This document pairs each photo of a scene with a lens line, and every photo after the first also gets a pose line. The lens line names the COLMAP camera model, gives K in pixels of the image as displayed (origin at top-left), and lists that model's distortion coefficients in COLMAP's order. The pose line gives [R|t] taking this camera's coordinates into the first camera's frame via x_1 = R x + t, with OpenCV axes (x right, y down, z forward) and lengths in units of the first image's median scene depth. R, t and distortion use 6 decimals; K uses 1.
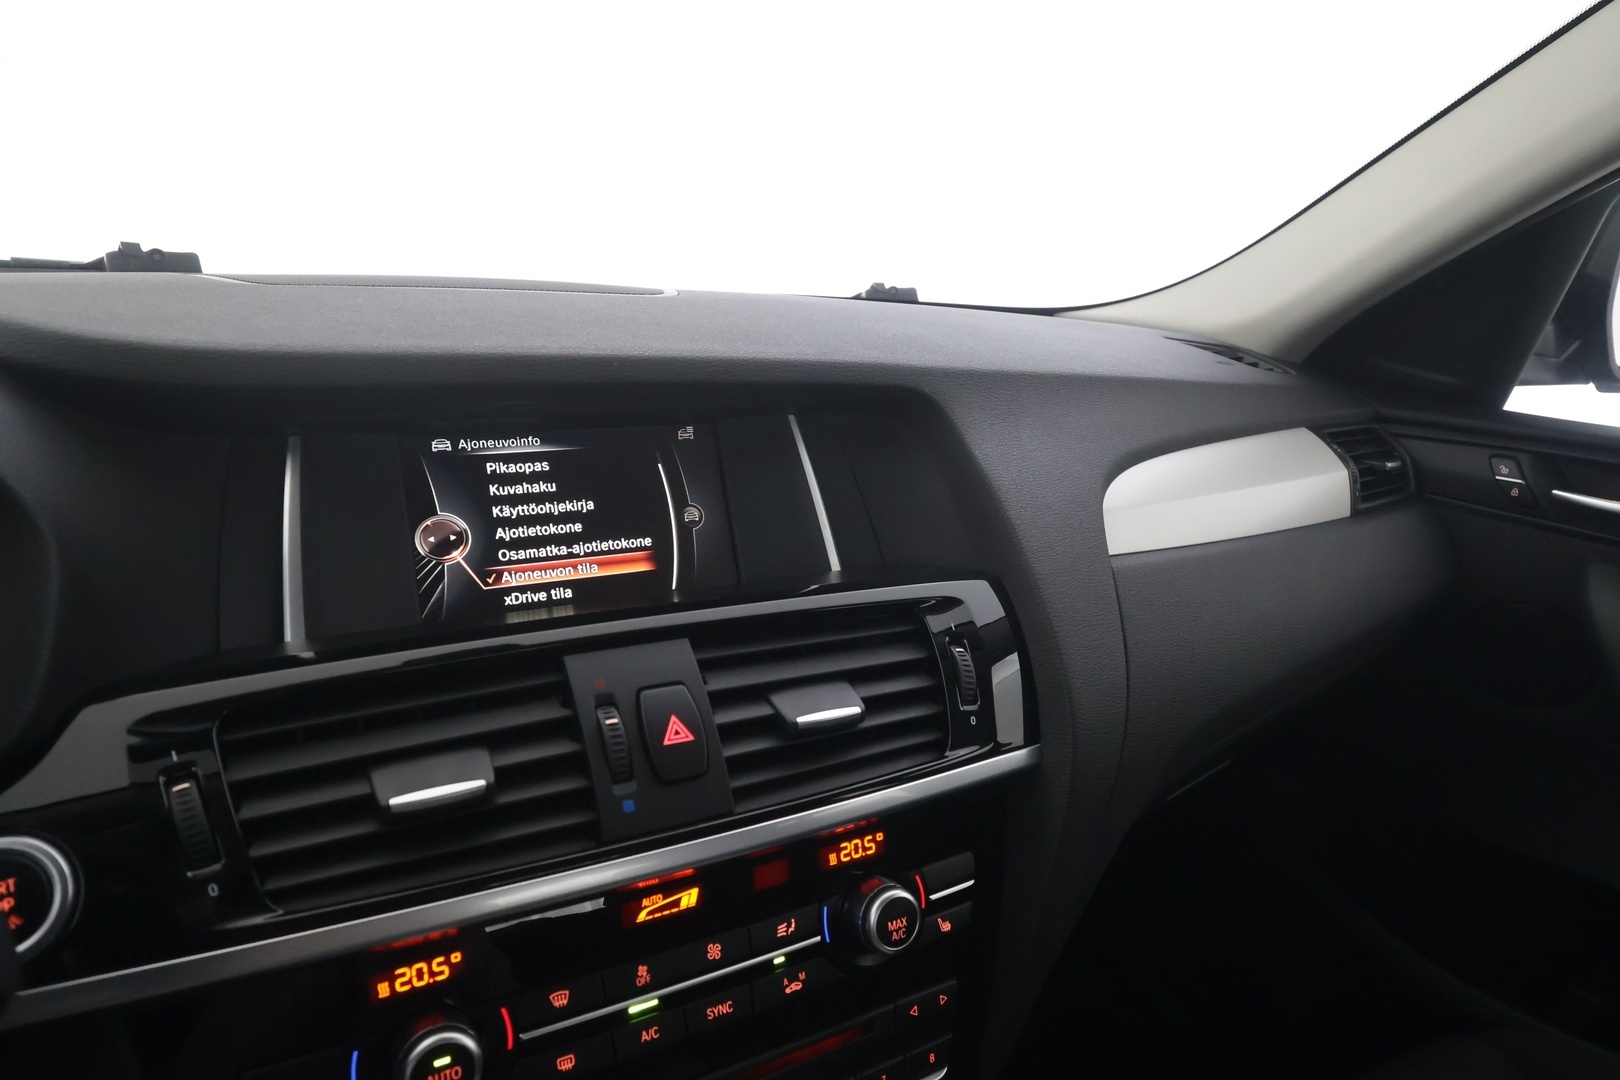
lens RADIAL K [[1035.1, 0, 809.6], [0, 1035.1, 540.8], [0, 0, 1]] dist [0.004563, 0.001554]
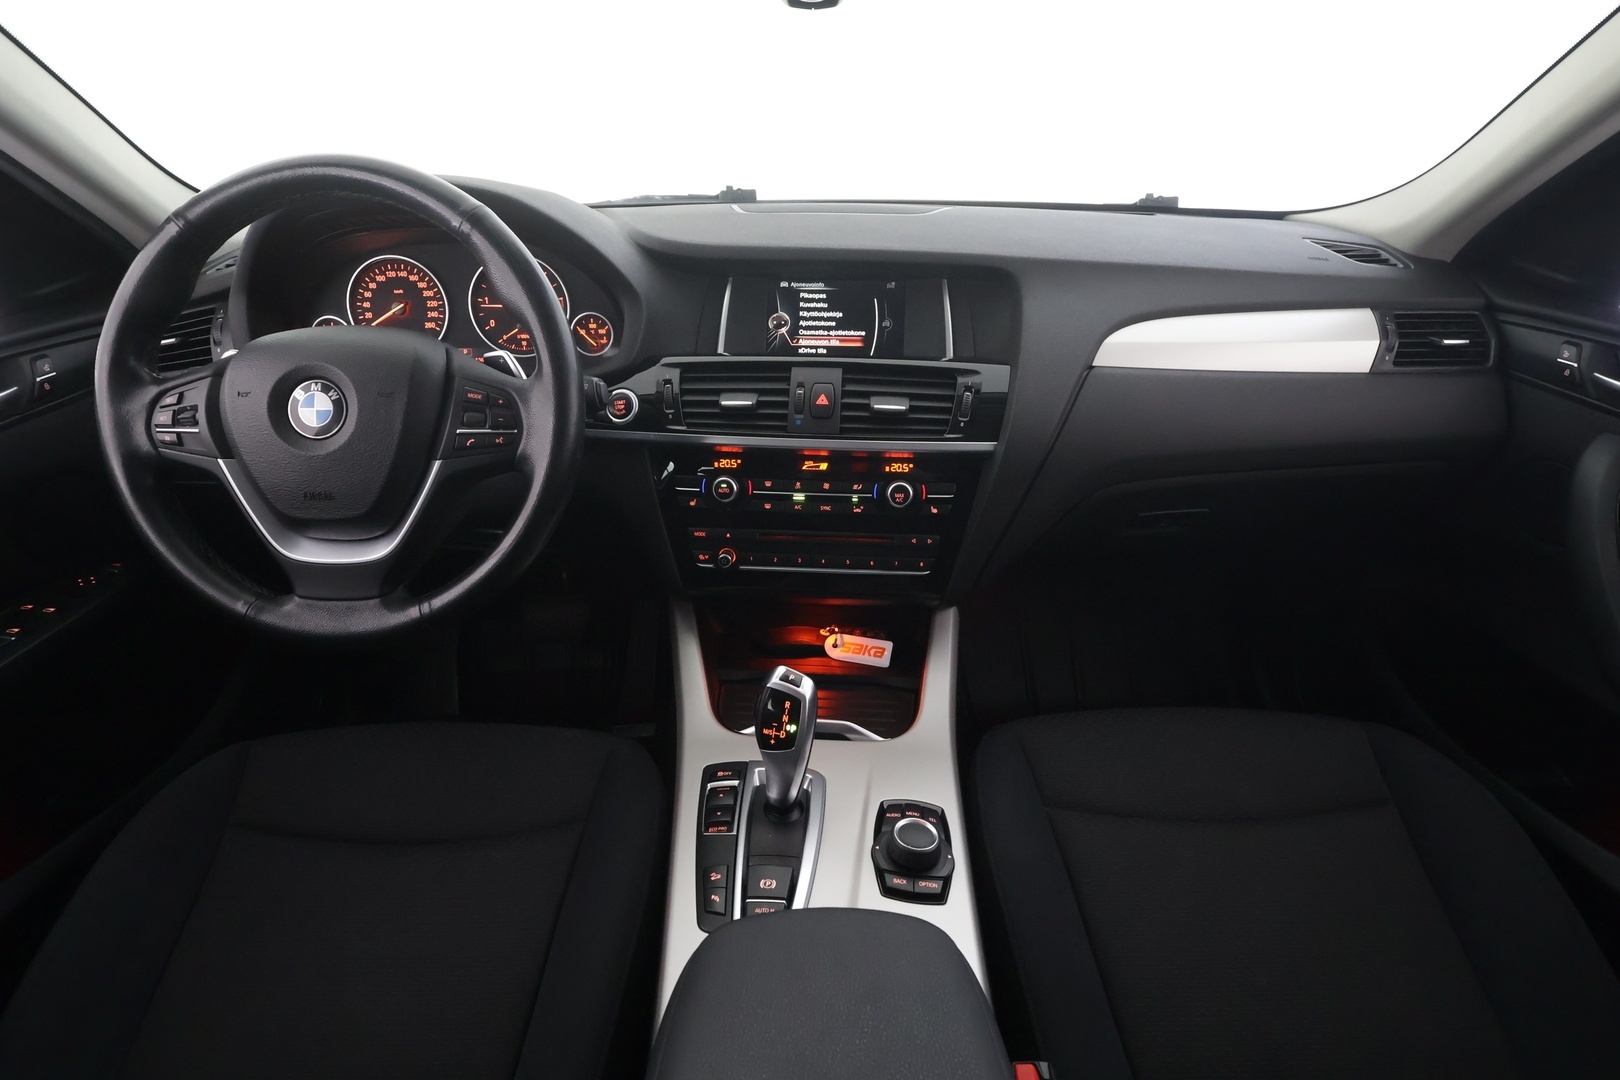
lens RADIAL K [[817.9, 0, 808.3], [0, 817.9, 542.6], [0, 0, 1]] dist [-0.001090, 0.001323]
pose [[0.820915, 0.217063, -0.528187, 0.910310], [-0.112593, 0.968308, 0.222942, 0.067282], [0.559840, -0.123547, 0.819338, -0.686913]]
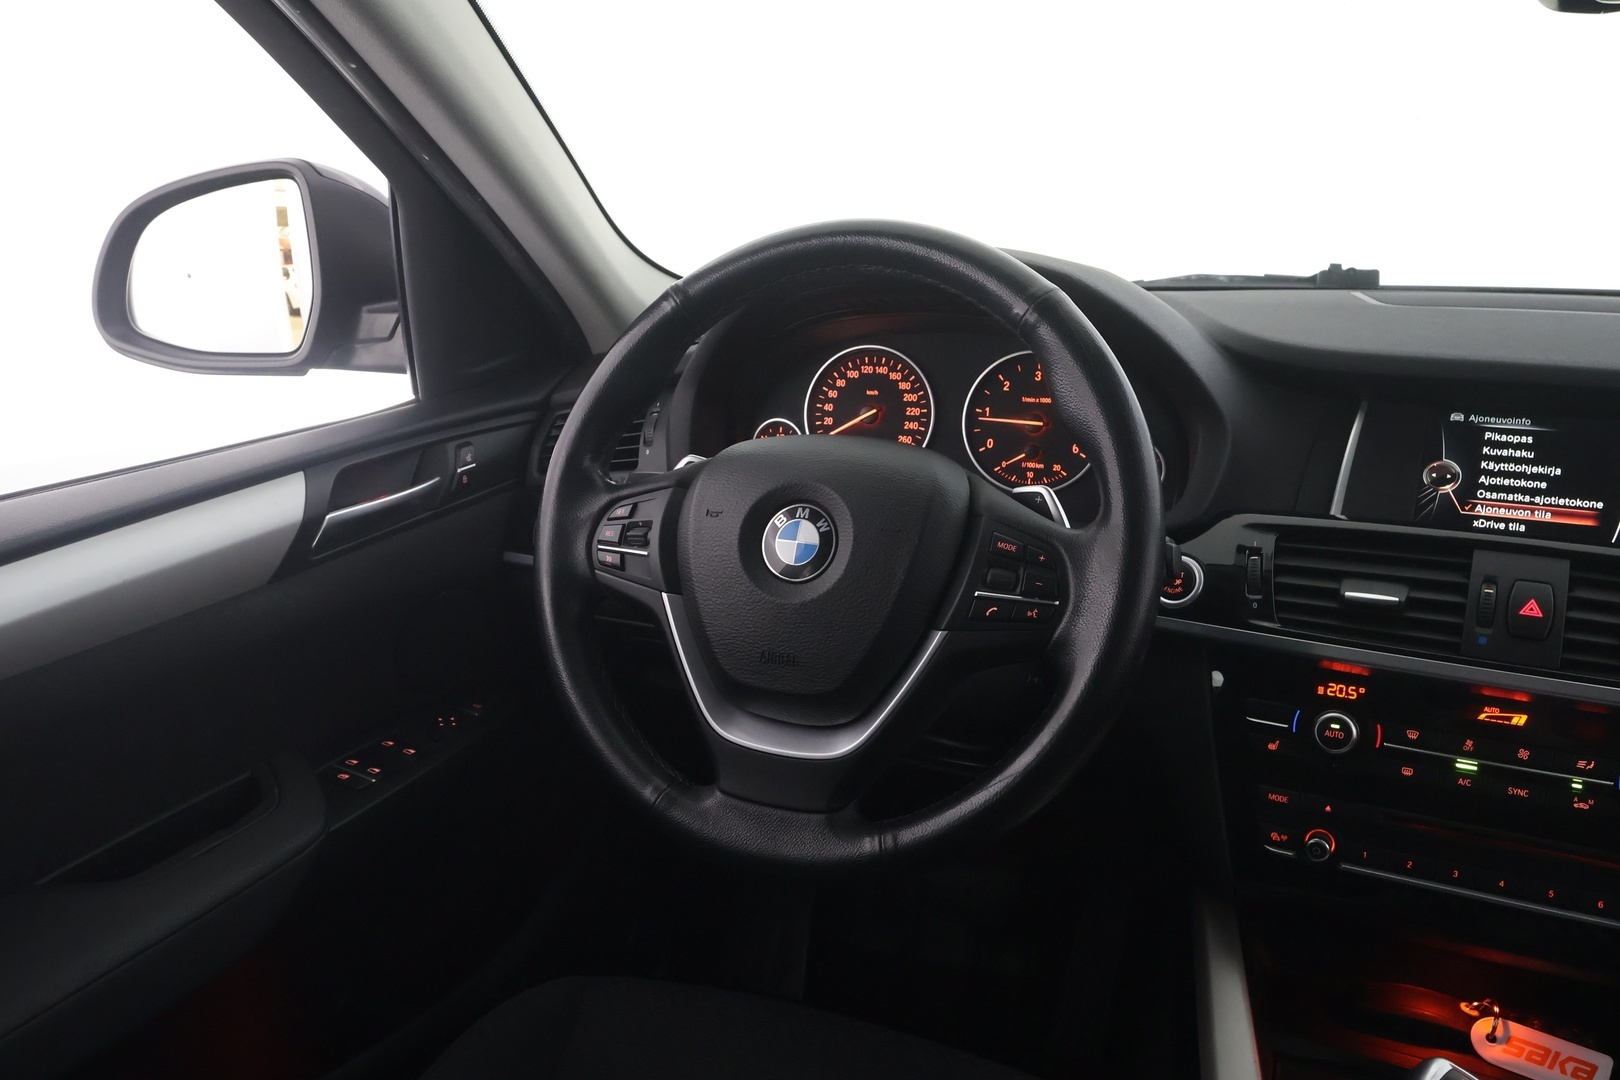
lens RADIAL K [[1268.3, 0, 809.7], [0, 1268.3, 543.5], [0, 0, 1]] dist [-0.000866, 0.011013]
pose [[0.539629, 0.186492, -0.820988, 0.750388], [-0.190171, 0.976955, 0.096922, 0.097149], [0.820144, 0.103826, 0.562658, -0.880240]]
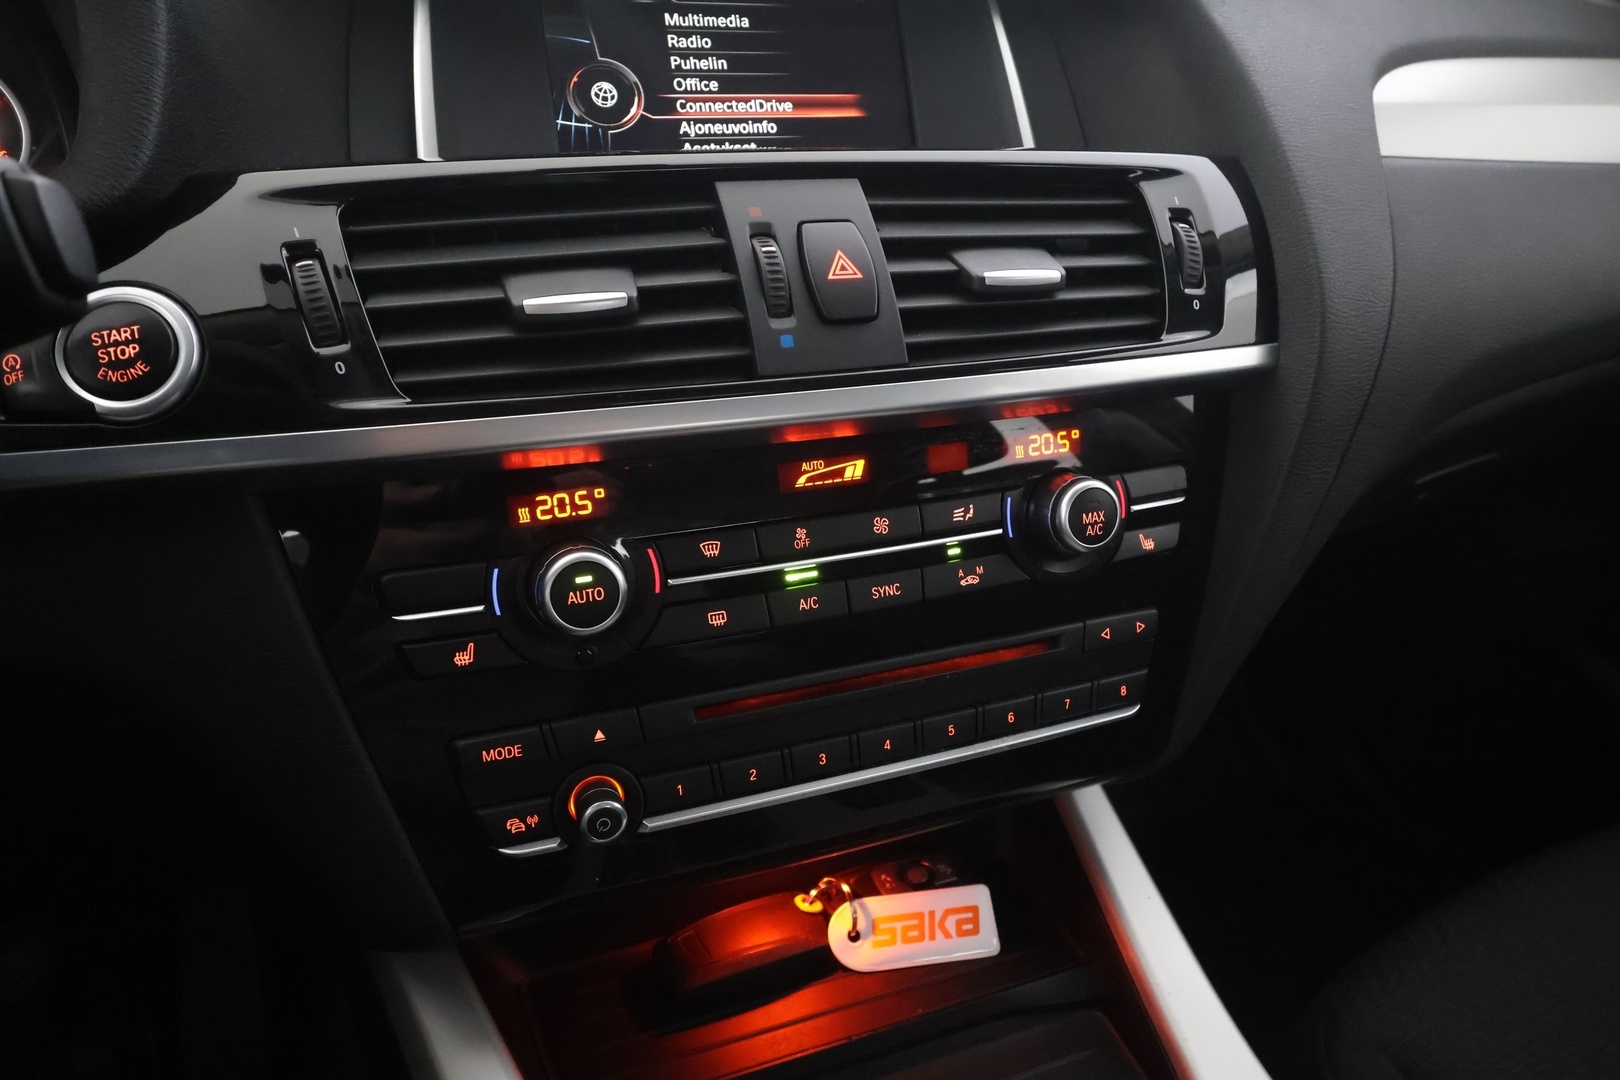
lens RADIAL K [[1058.5, 0, 810.8], [0, 1058.5, 539.2], [0, 0, 1]] dist [0.002476, 0.002787]
pose [[0.986543, 0.034968, -0.159719, -0.005756], [-0.010783, 0.988651, 0.149844, 0.246193], [0.163146, -0.146105, 0.975724, 0.093532]]
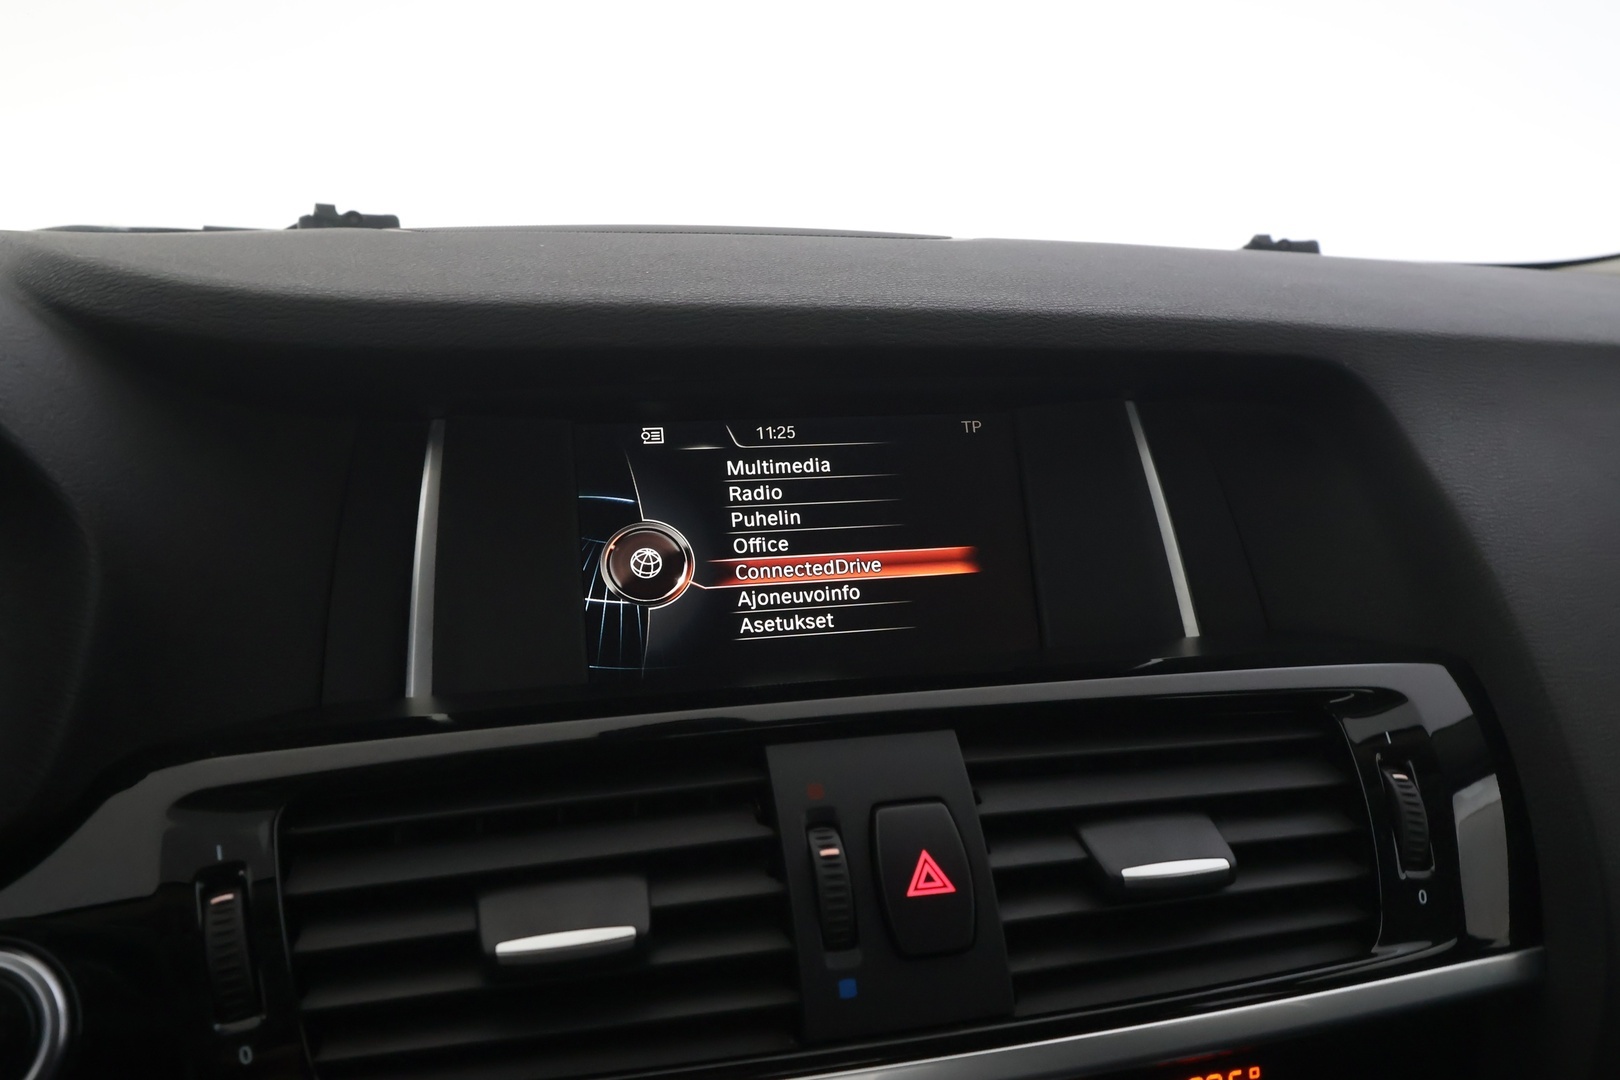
lens RADIAL K [[1268.3, 0, 810.2], [0, 1268.3, 547.4], [0, 0, 1]] dist [-0.000866, 0.011013]
pose [[0.965077, 0.030700, -0.260161, -0.000810], [-0.039192, 0.998853, -0.027517, 0.004531], [0.259017, 0.036752, 0.965173, 0.192092]]
